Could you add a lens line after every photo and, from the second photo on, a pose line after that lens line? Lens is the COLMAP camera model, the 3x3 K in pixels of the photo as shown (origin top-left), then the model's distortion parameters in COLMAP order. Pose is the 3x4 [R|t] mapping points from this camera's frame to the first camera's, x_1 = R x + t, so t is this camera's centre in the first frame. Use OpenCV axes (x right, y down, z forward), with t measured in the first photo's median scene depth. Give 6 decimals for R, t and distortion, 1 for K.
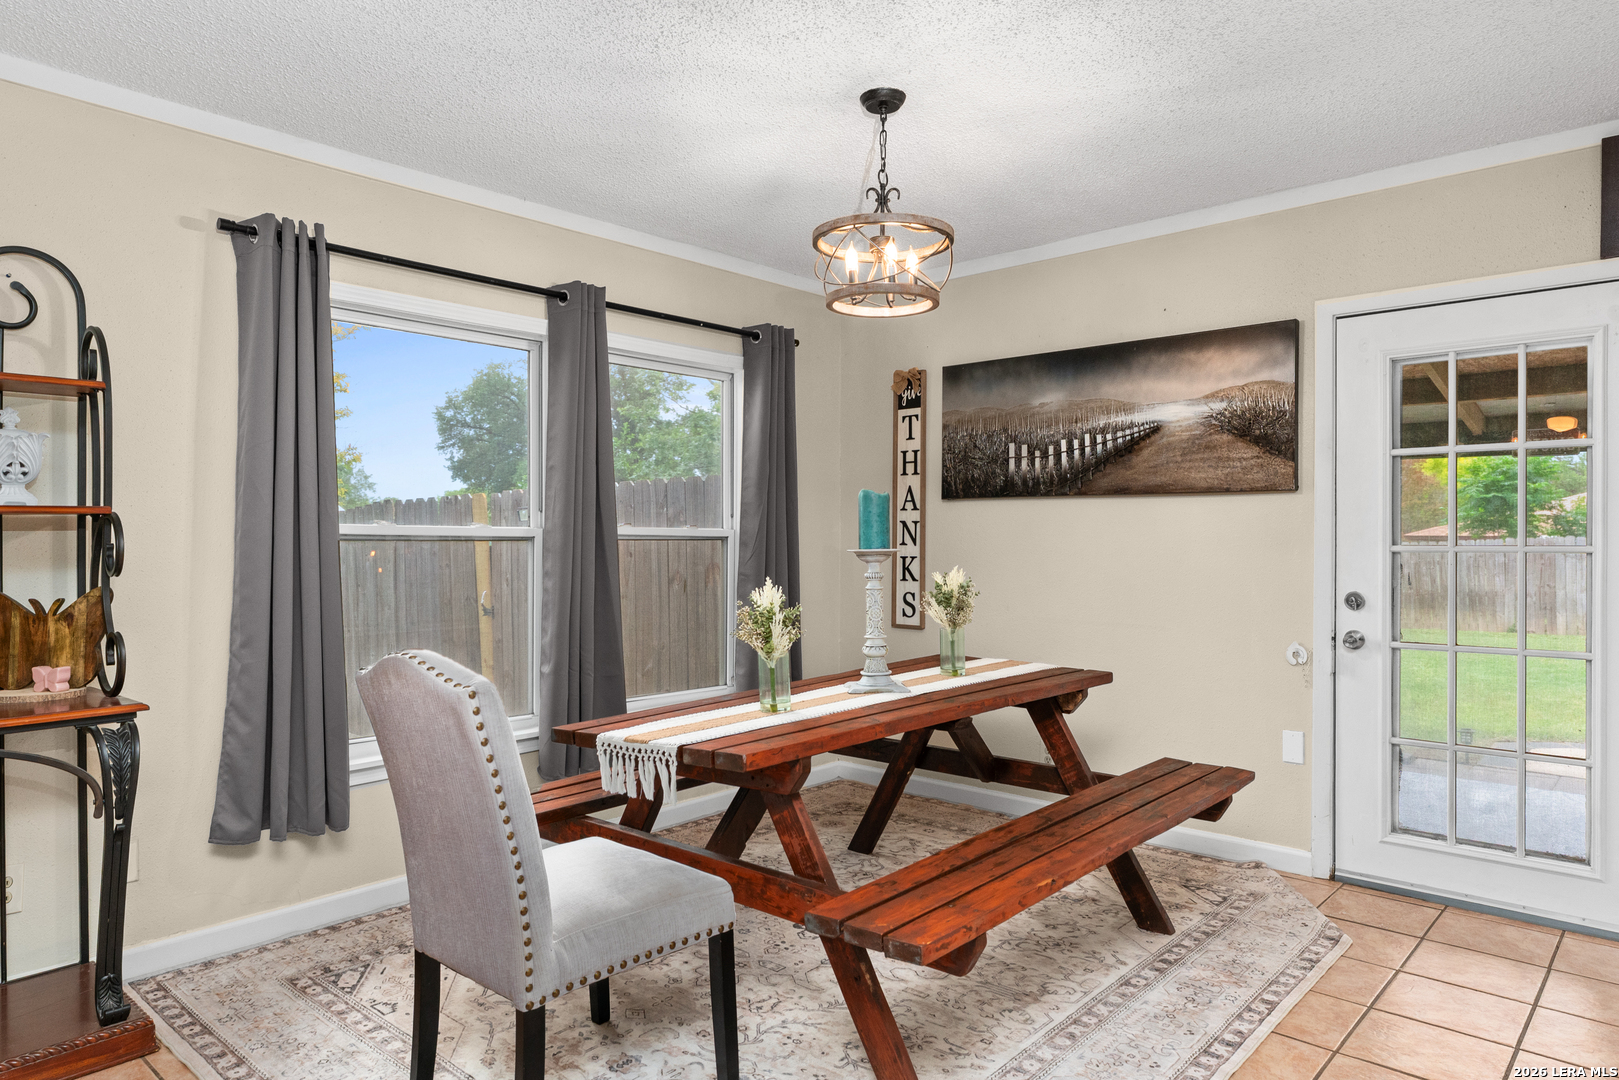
lens RADIAL K [[994.7, 0, 809.5], [0, 994.7, 540.0], [0, 0, 1]] dist [-0.008882, -0.001711]
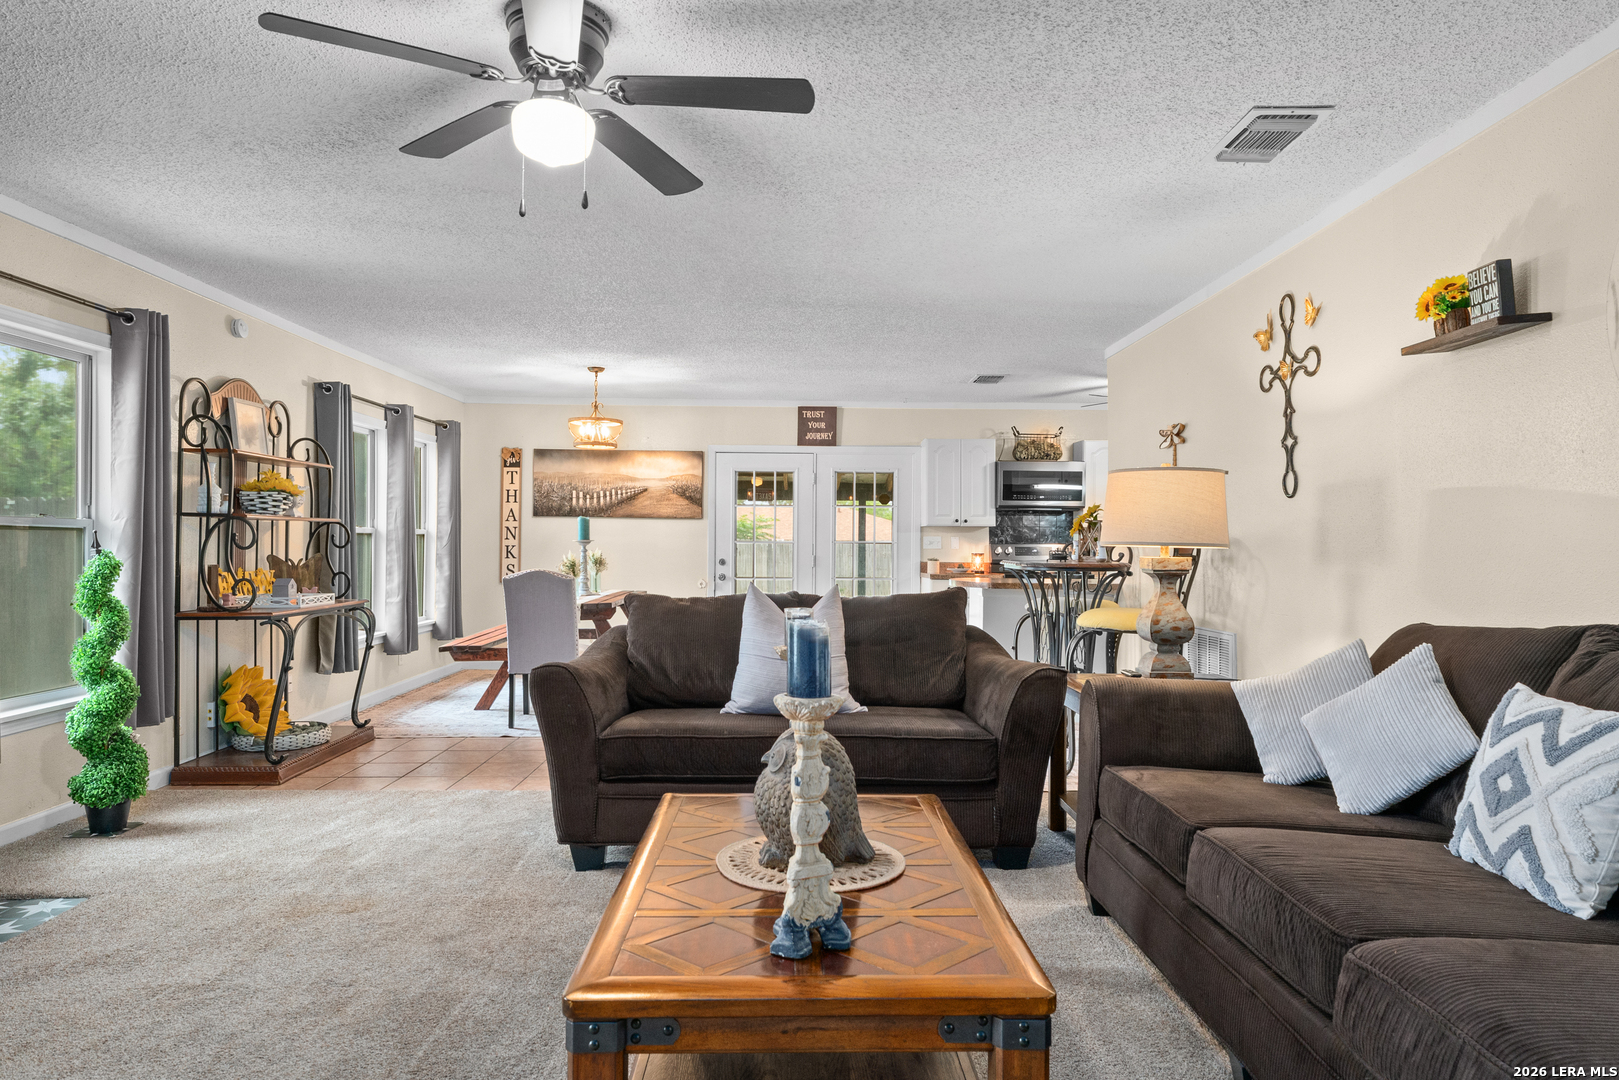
lens RADIAL K [[994.7, 0, 809.5], [0, 994.7, 540.0], [0, 0, 1]] dist [-0.008882, -0.001711]
pose [[0.729560, 0.007810, 0.683872, -0.831039], [-0.008497, 0.999961, -0.002356, 0.006110], [-0.683864, -0.004092, 0.729598, -0.823339]]
